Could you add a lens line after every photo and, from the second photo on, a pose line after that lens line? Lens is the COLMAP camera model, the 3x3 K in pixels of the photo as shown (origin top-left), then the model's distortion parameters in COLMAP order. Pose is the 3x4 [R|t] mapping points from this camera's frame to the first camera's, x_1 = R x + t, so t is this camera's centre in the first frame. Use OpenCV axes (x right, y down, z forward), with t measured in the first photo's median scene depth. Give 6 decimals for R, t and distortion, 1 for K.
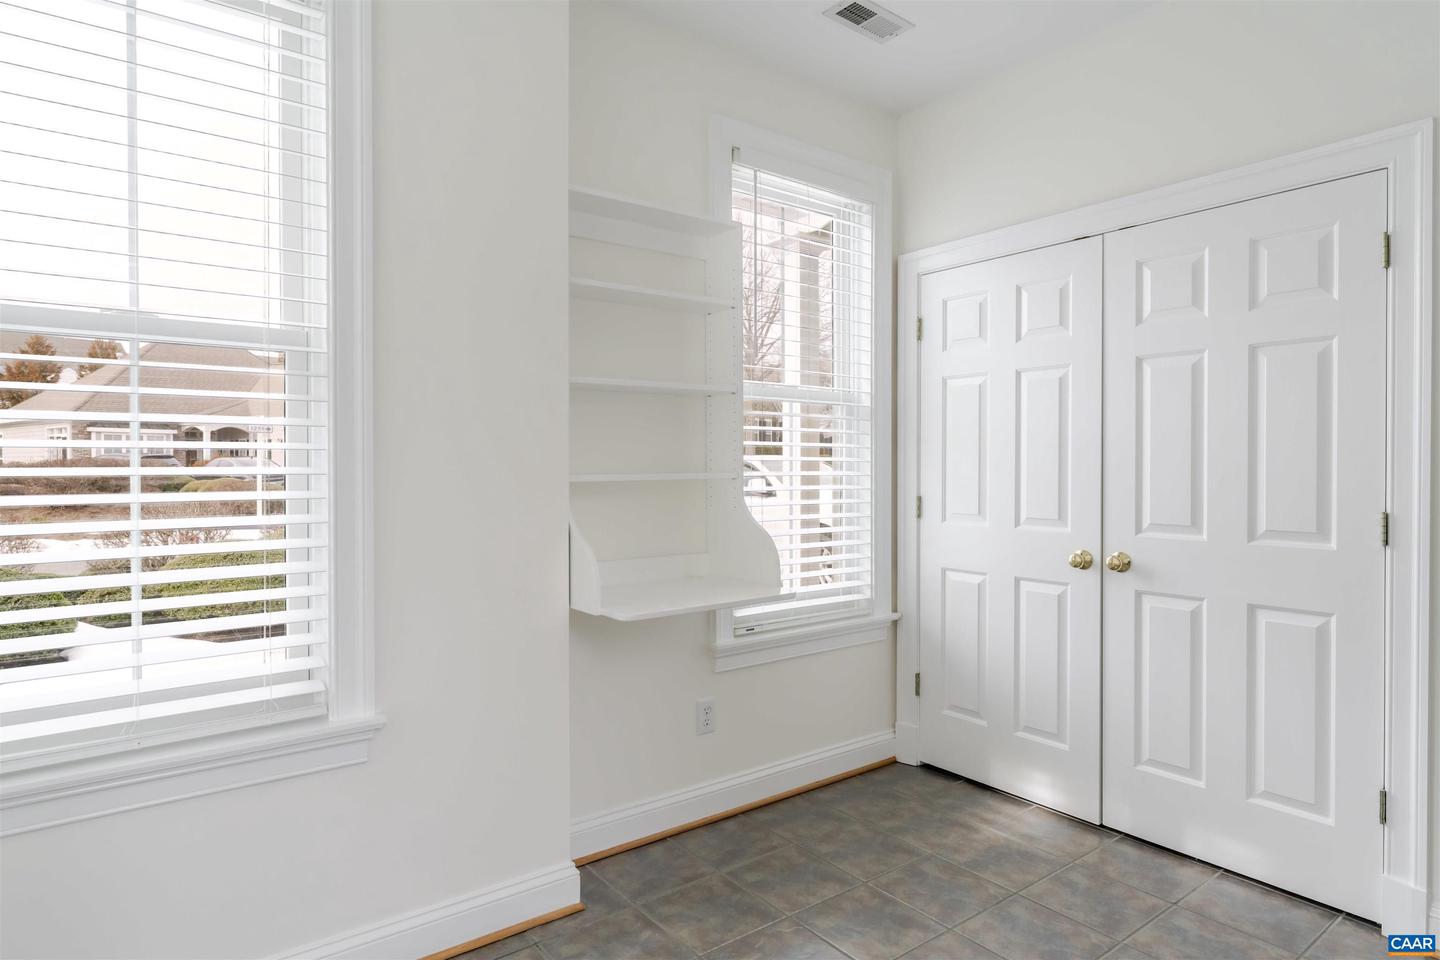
lens RADIAL K [[806.5, 0, 721.9], [0, 806.5, 480.0], [0, 0, 1]] dist [-0.005266, -0.000190]
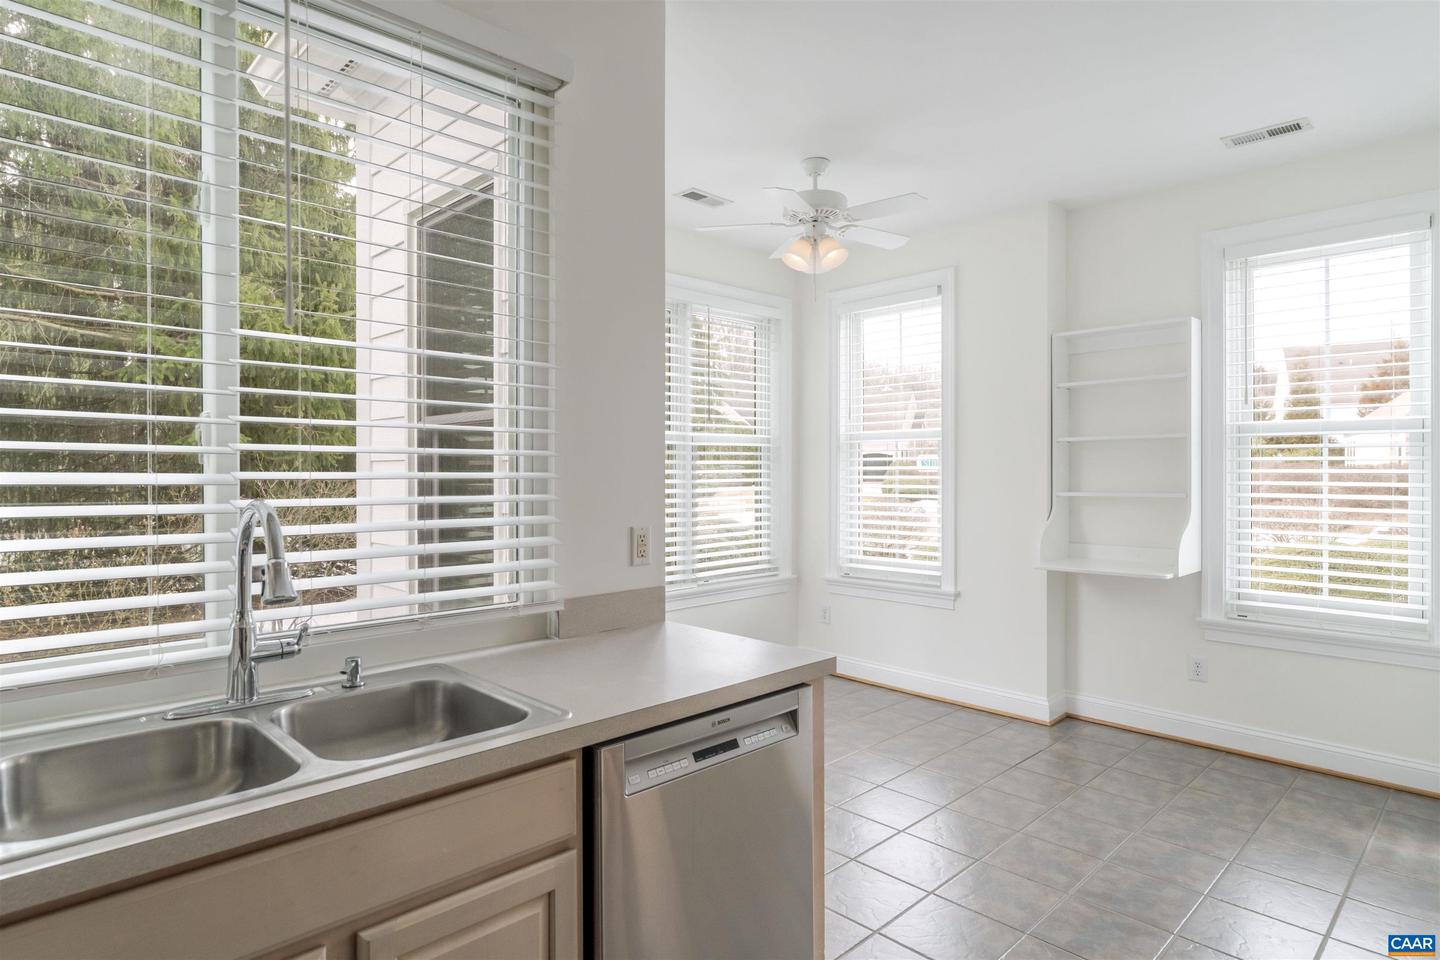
lens RADIAL K [[806.5, 0, 715.5], [0, 806.5, 473.1], [0, 0, 1]] dist [-0.005266, -0.000190]
pose [[0.115901, 0.002161, -0.993258, 1.335427], [-0.018279, 0.999833, 0.000042, -0.030566], [0.993093, 0.018150, 0.115921, 0.007735]]
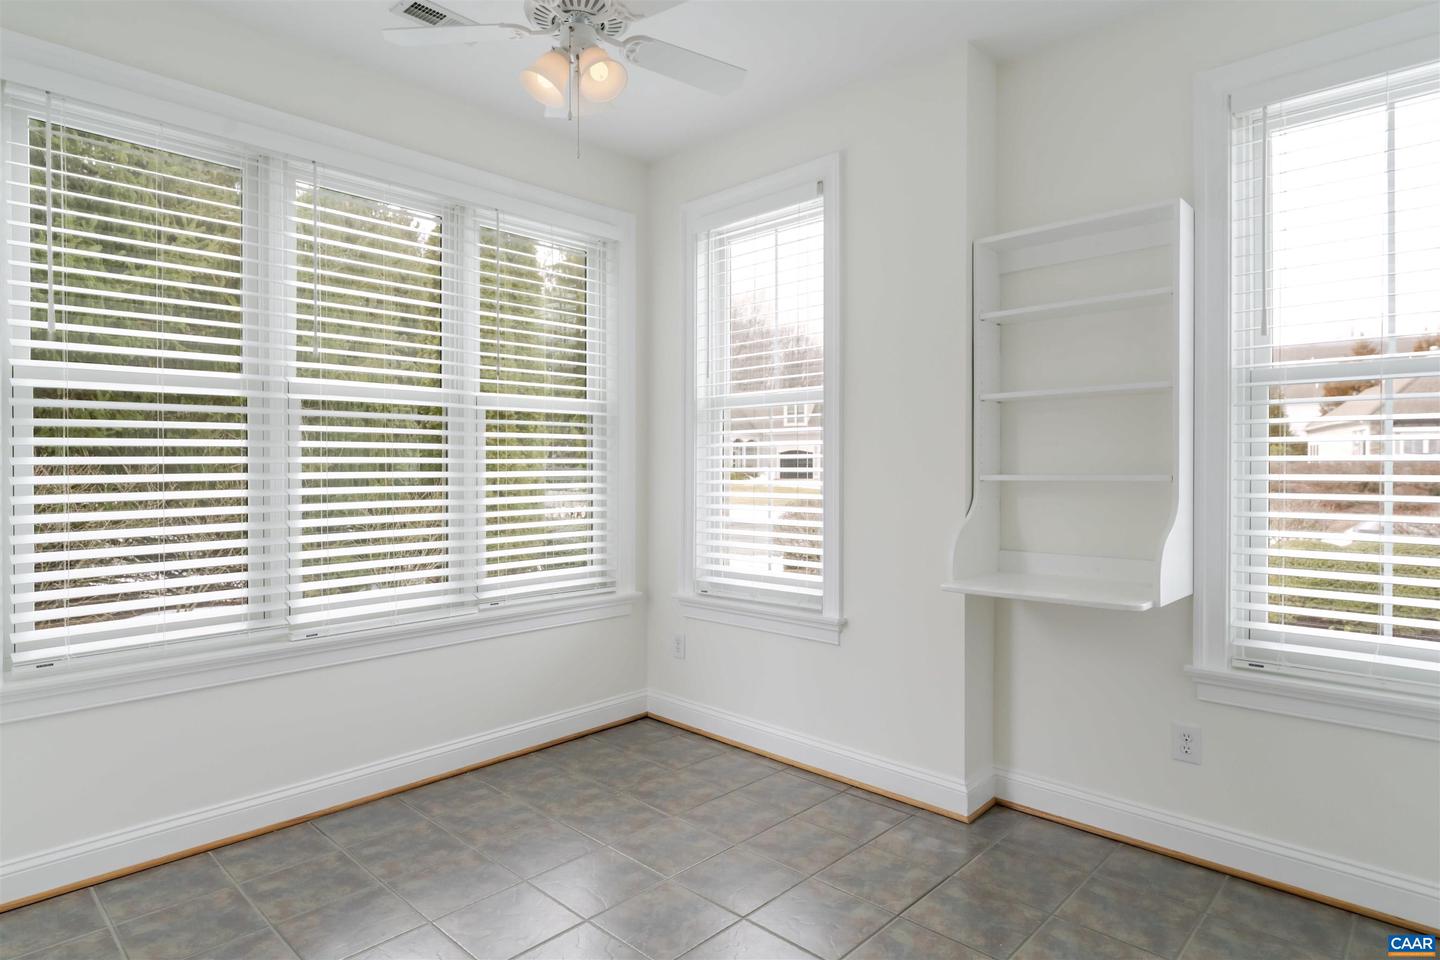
lens RADIAL K [[806.5, 0, 721.1], [0, 806.5, 470.9], [0, 0, 1]] dist [-0.005266, -0.000190]
pose [[0.157029, 0.002247, -0.987592, 0.841959], [-0.021273, 0.999773, -0.001108, -0.002331], [0.987365, 0.021183, 0.157041, 0.350956]]
